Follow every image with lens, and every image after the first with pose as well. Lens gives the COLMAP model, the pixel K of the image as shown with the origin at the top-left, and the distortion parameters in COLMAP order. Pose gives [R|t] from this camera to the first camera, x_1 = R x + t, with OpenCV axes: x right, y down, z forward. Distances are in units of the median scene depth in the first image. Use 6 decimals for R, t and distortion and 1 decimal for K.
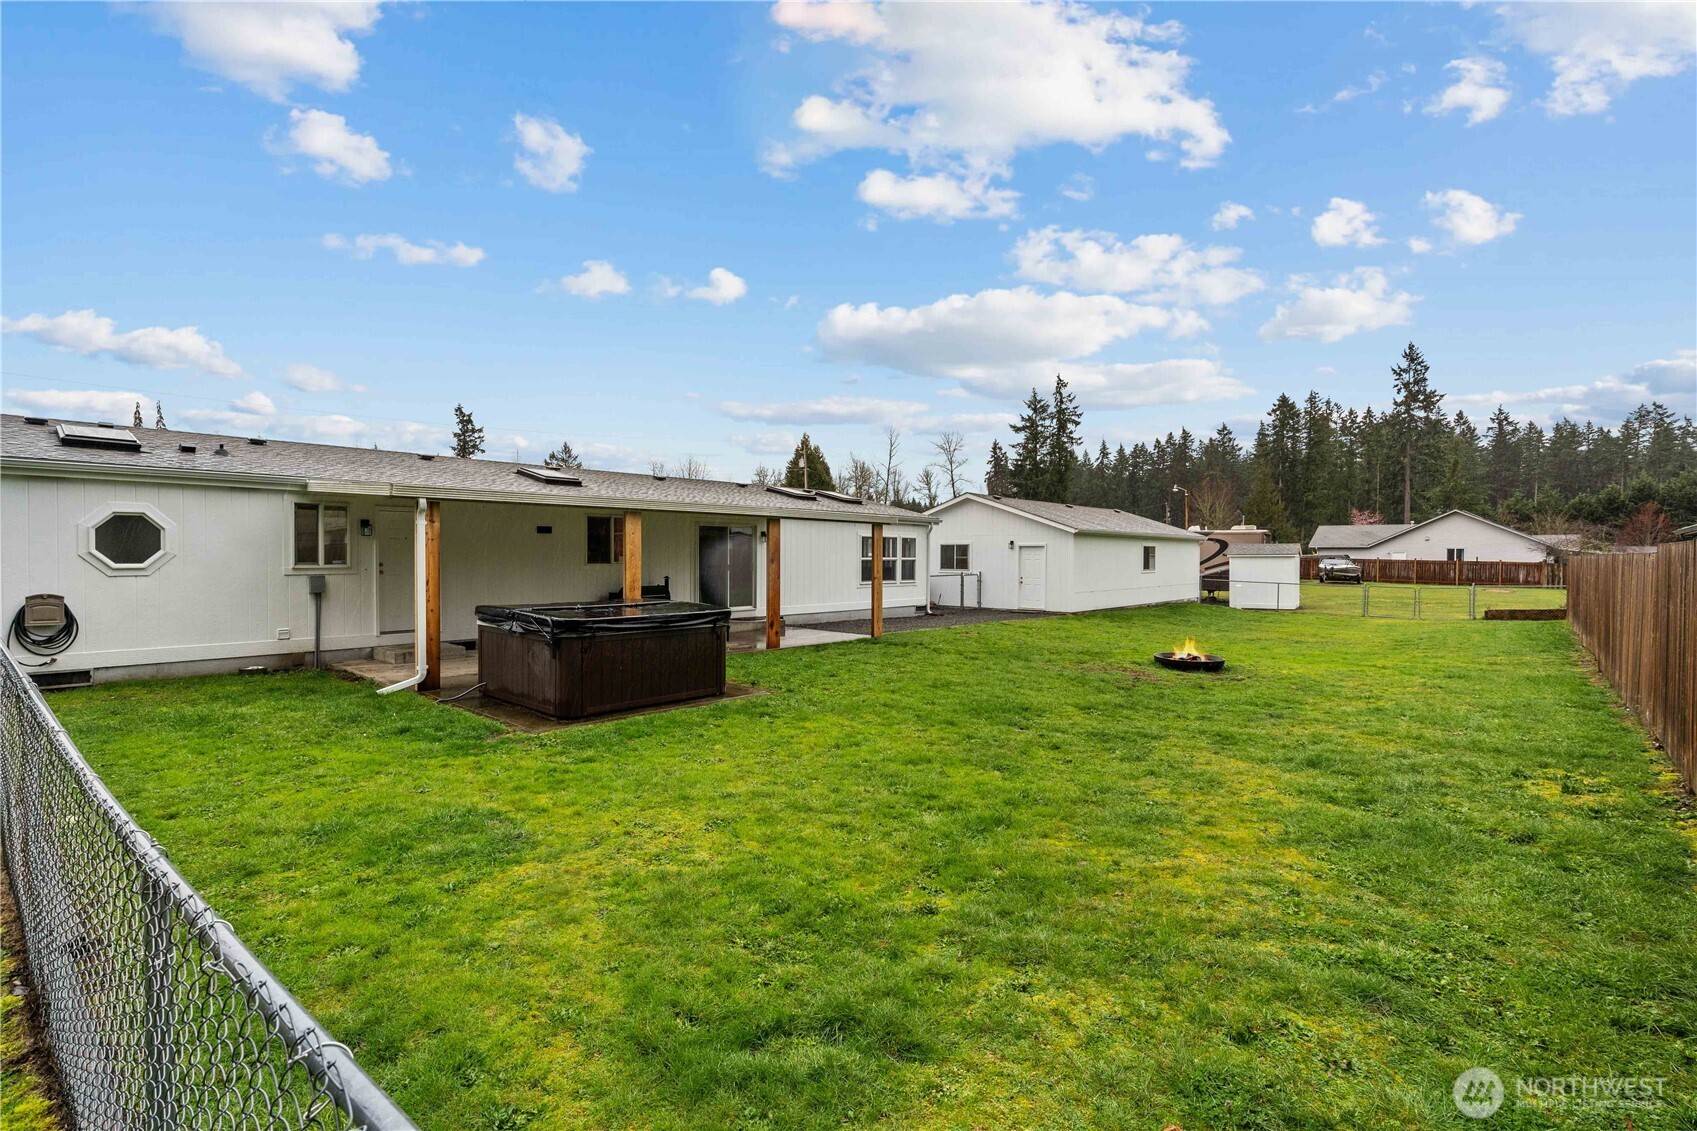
lens RADIAL K [[763.4, 0, 842.7], [0, 763.4, 559.4], [0, 0, 1]] dist [0.000296, -0.000005]
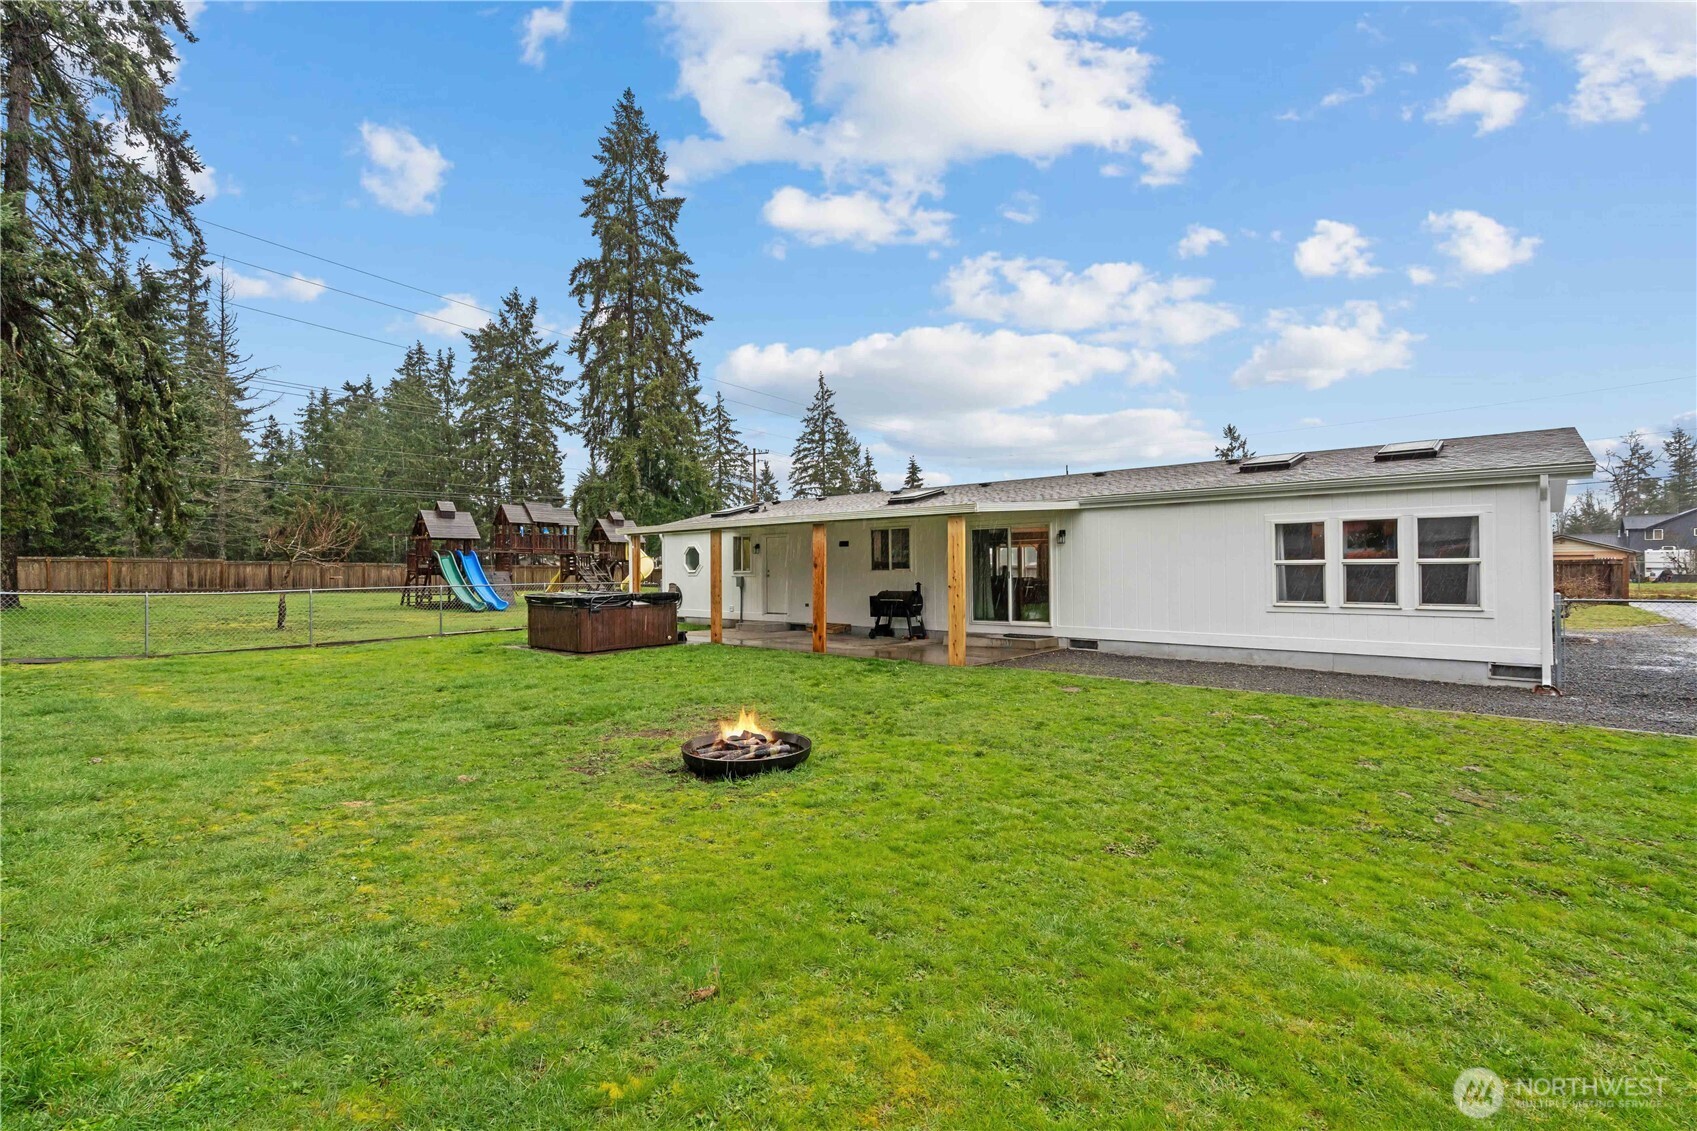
lens RADIAL K [[763.4, 0, 840.9], [0, 763.4, 558.8], [0, 0, 1]] dist [0.000296, -0.000005]
pose [[1.000000, -0.000854, 0.000025, 0.106412], [0.000854, 1.000000, -0.000014, -0.094907], [-0.000025, 0.000014, 1.000000, 0.146111]]
